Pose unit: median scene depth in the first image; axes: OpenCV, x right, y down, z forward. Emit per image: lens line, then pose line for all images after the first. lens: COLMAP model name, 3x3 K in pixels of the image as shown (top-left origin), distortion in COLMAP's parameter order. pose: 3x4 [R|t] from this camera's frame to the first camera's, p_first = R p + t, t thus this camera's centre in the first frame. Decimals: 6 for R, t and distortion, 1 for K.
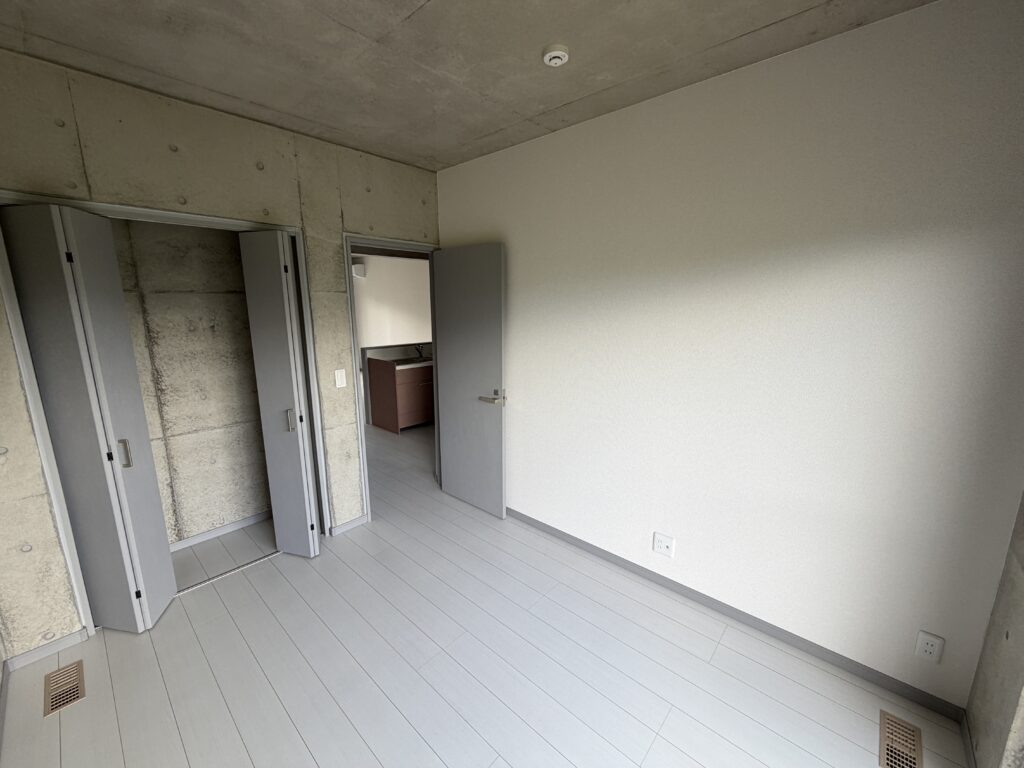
lens RADIAL K [[408.8, 0, 511.4], [0, 408.8, 385.1], [0, 0, 1]] dist [0.000939, -0.000102]
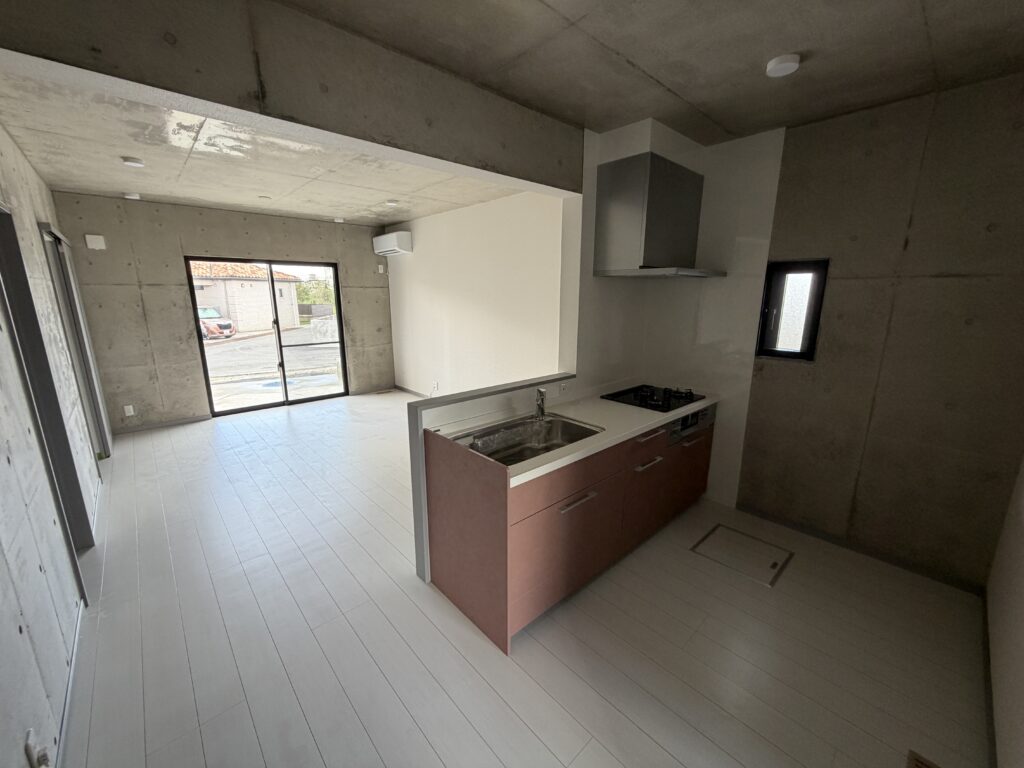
lens RADIAL K [[408.8, 0, 511.4], [0, 408.8, 385.1], [0, 0, 1]] dist [0.000939, -0.000102]
pose [[0.995451, 0.021111, -0.092902, -0.233797], [-0.018942, 0.999528, 0.024168, -0.119034], [0.093368, -0.022299, 0.995382, 0.622059]]
